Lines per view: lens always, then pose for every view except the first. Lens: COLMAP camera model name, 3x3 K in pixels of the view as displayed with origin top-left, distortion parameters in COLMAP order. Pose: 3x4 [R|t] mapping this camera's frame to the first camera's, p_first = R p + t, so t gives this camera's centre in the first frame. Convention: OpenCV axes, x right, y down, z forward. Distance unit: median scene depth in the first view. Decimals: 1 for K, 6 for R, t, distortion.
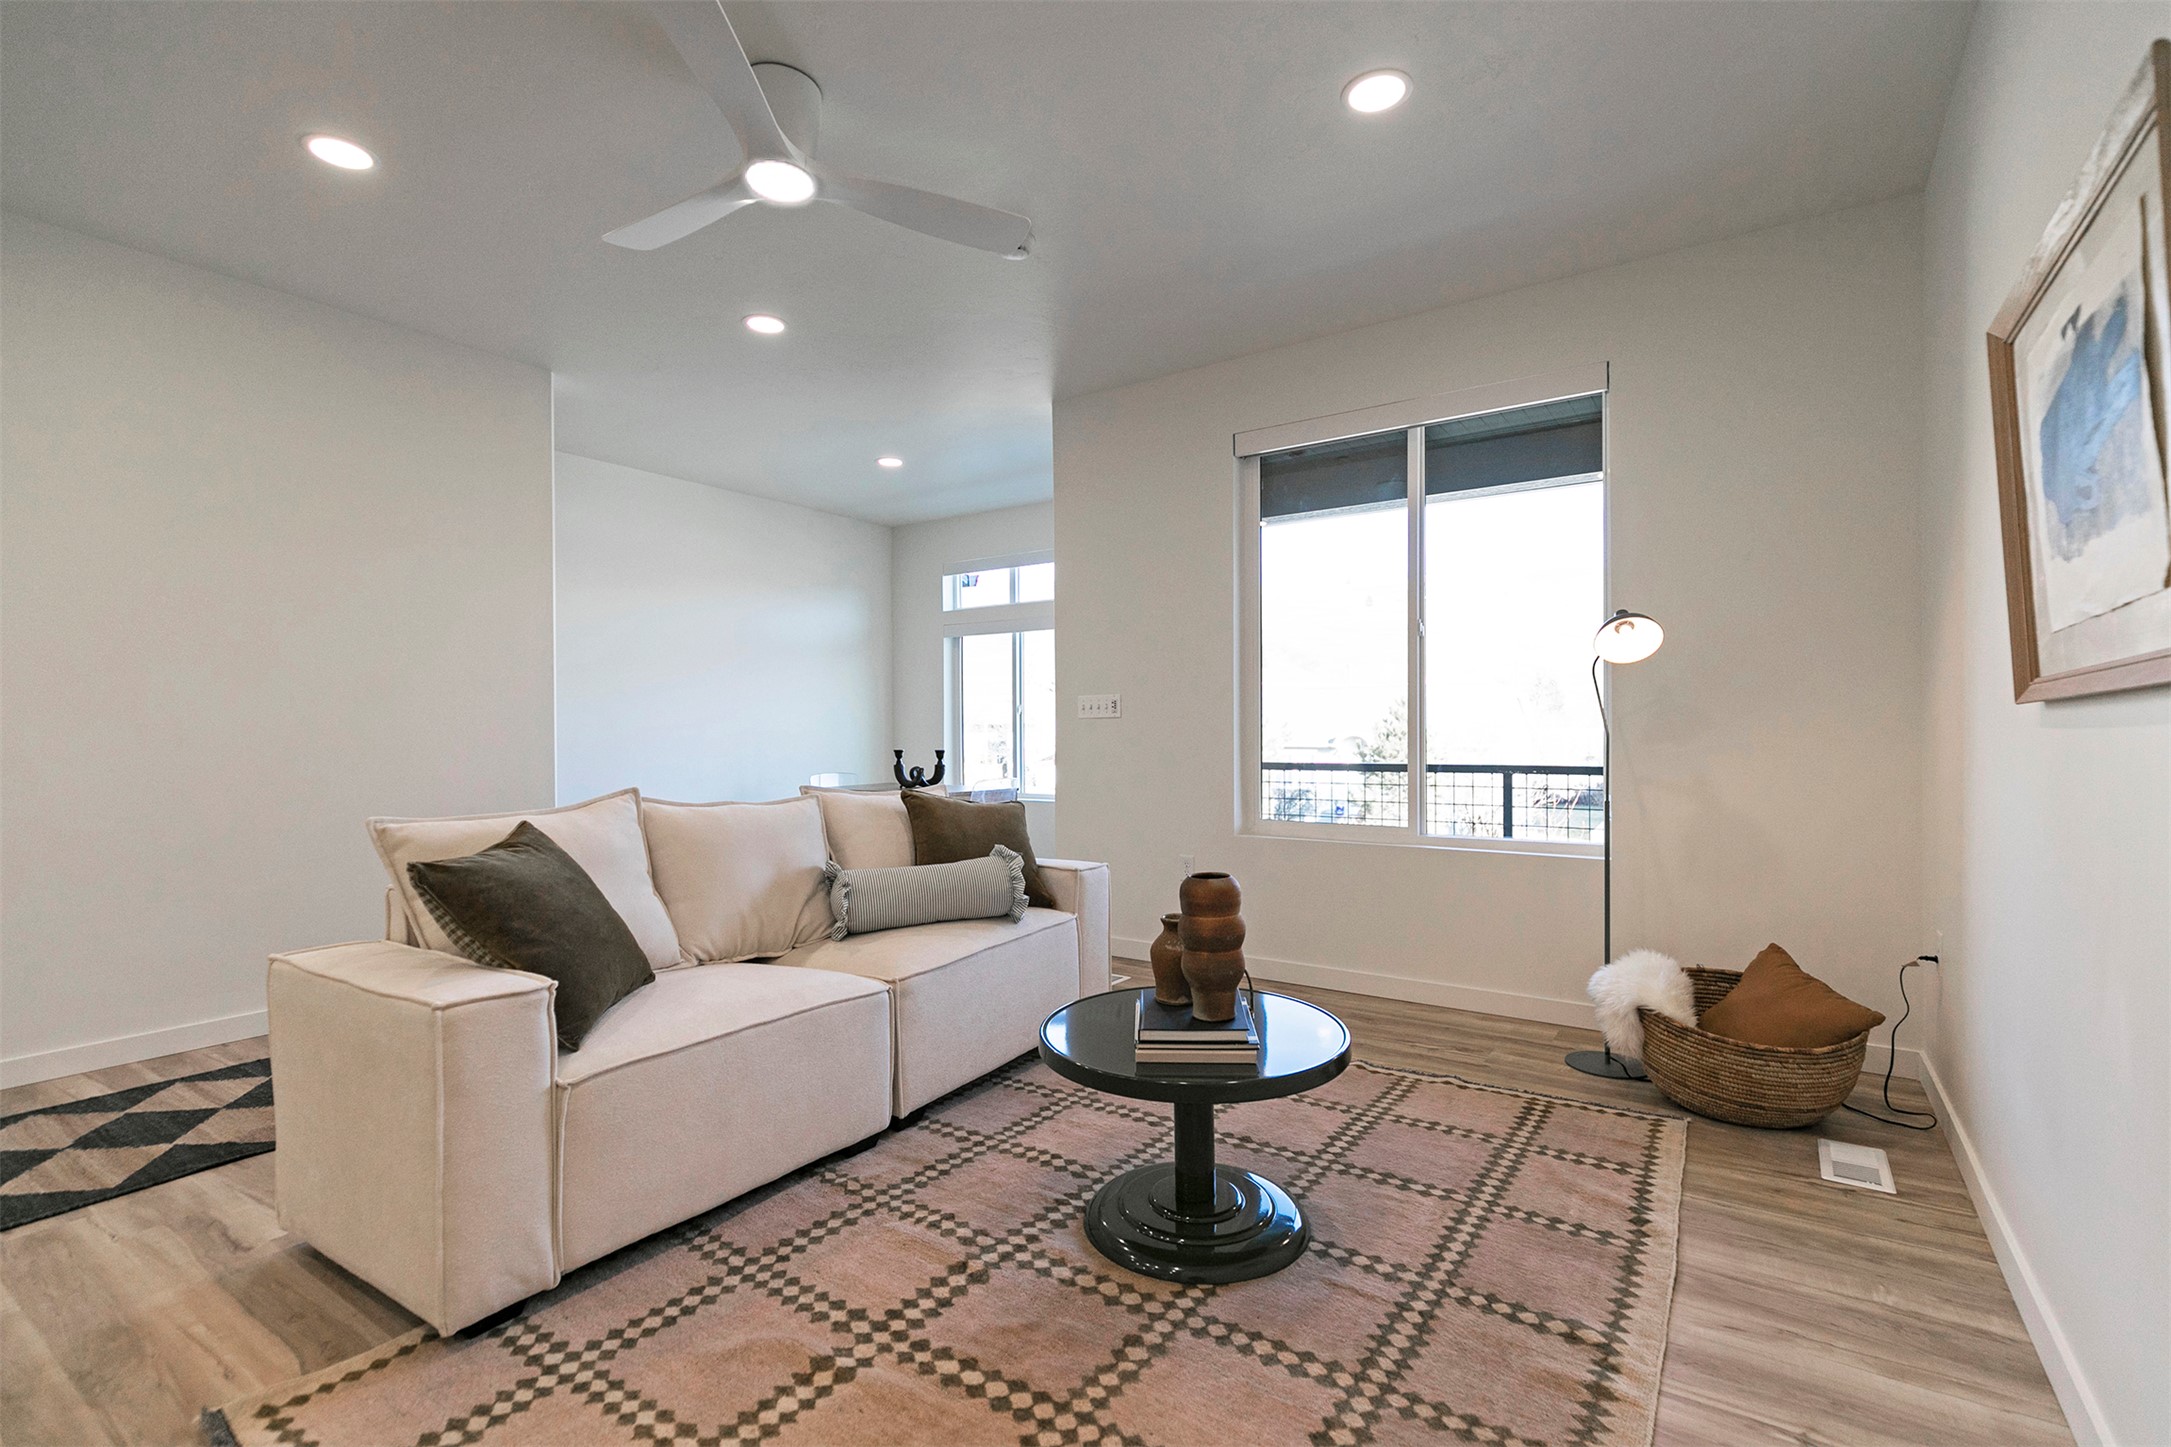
lens RADIAL K [[991.3, 0, 1082.1], [0, 991.3, 720.1], [0, 0, 1]] dist [0.015994, -0.000034]
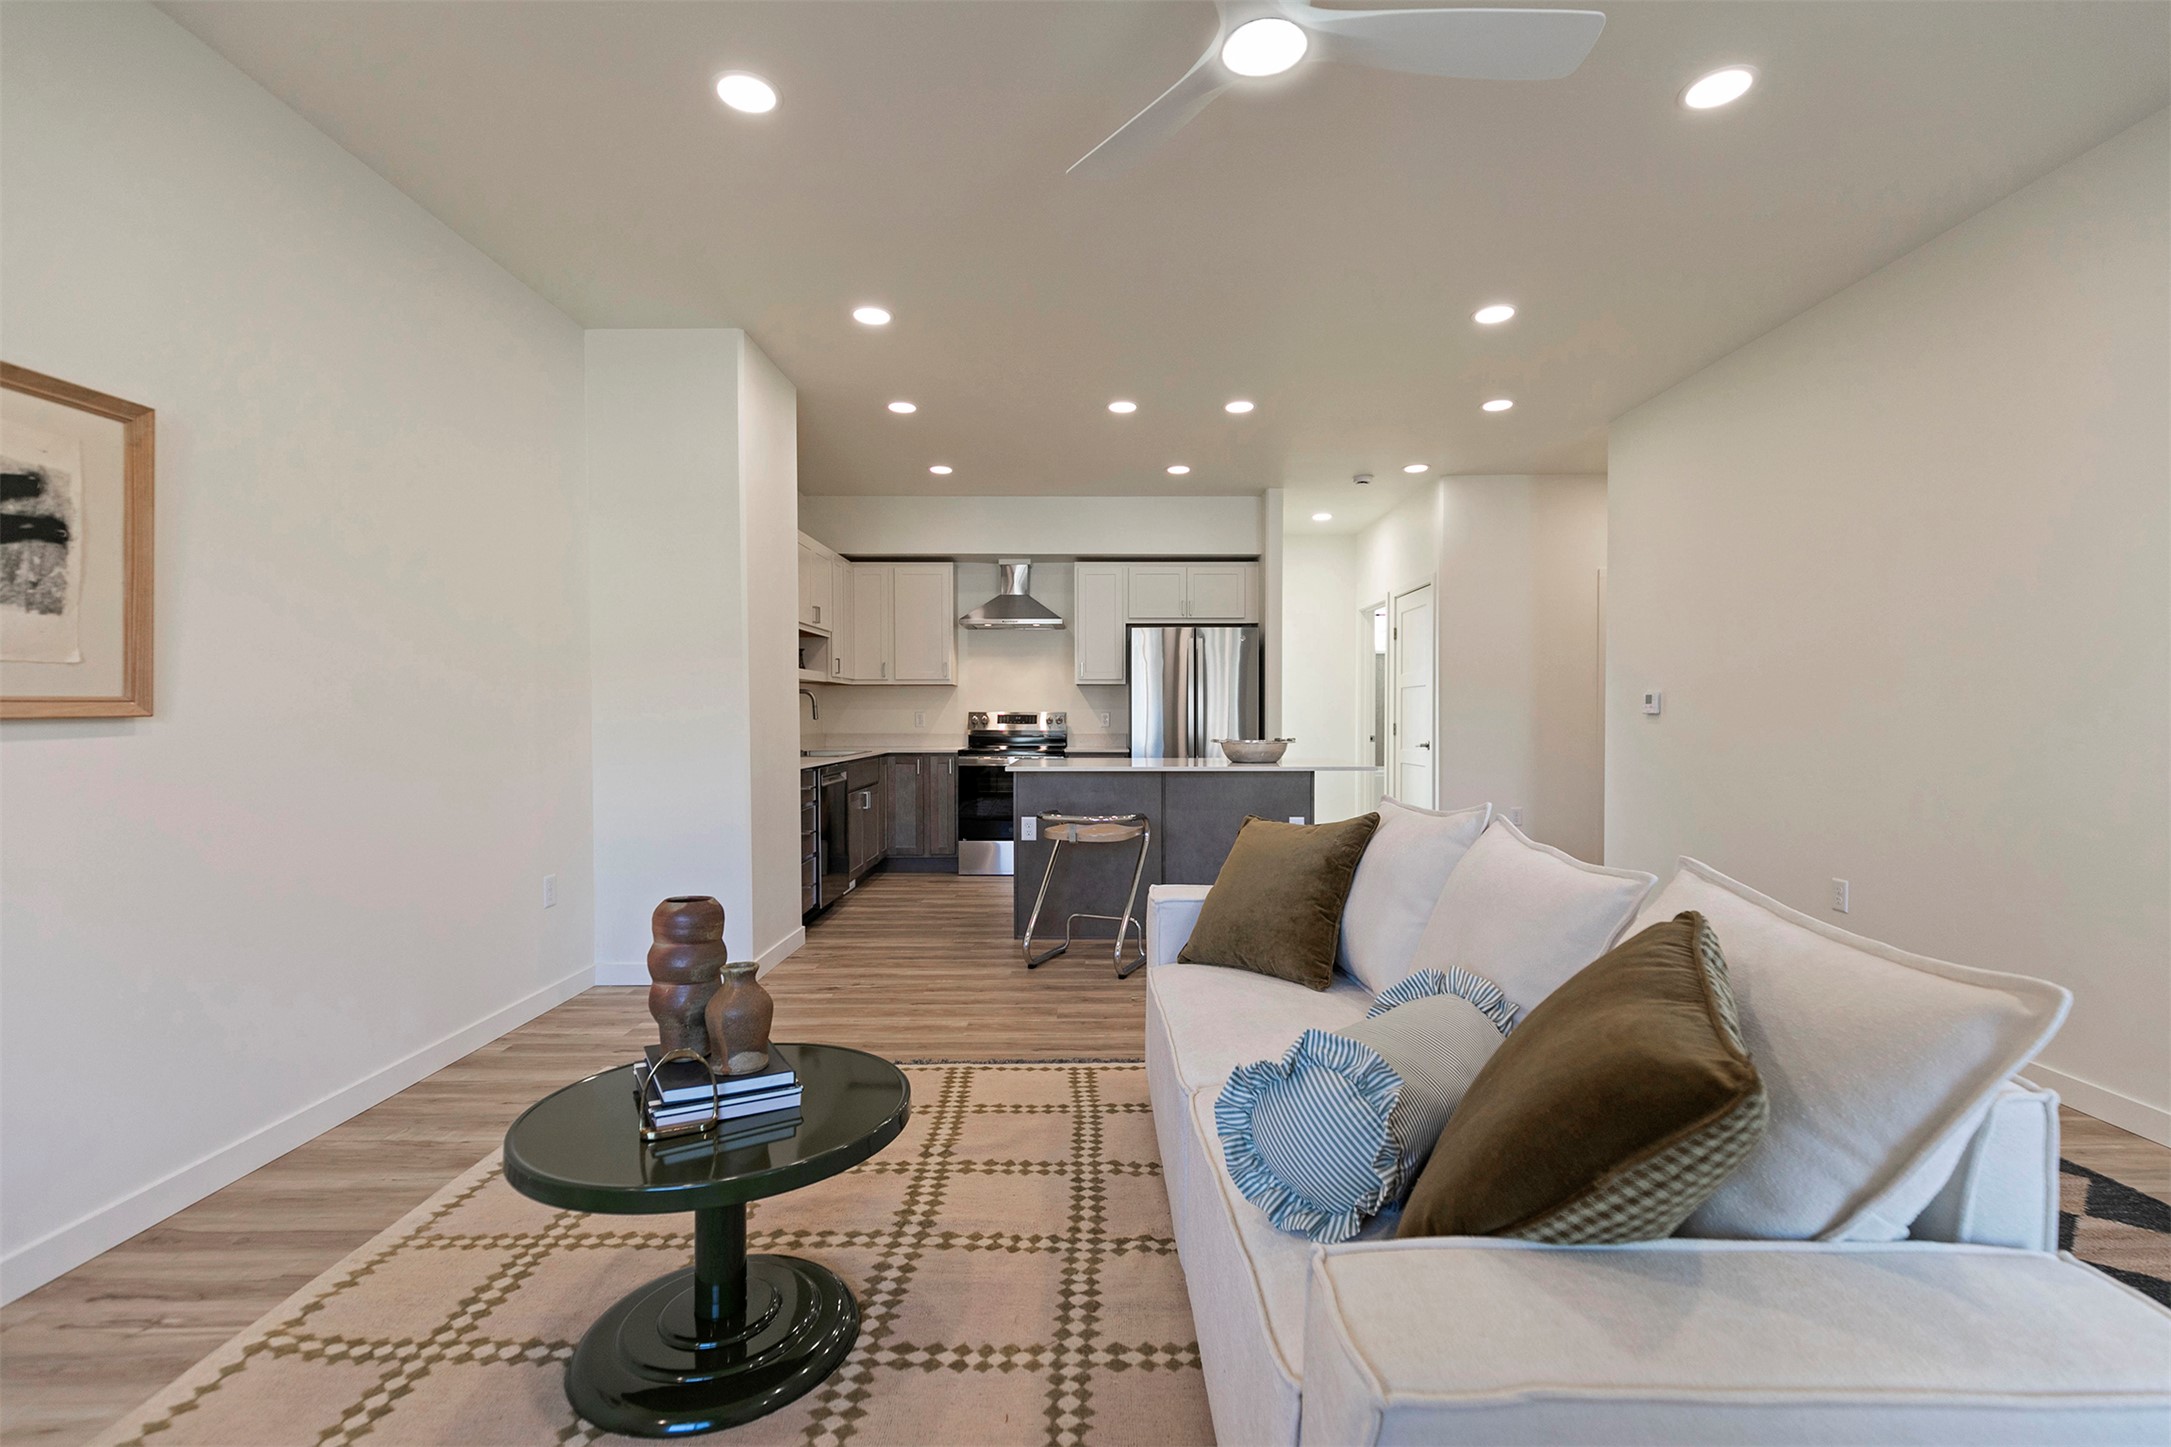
lens RADIAL K [[991.3, 0, 1075.7], [0, 991.3, 726.1], [0, 0, 1]] dist [0.015994, -0.000034]
pose [[-0.832237, 0.015993, -0.554190, 0.355205], [0.014651, 0.999869, 0.006852, -0.000019], [0.554227, -0.002417, -0.832362, 2.062611]]
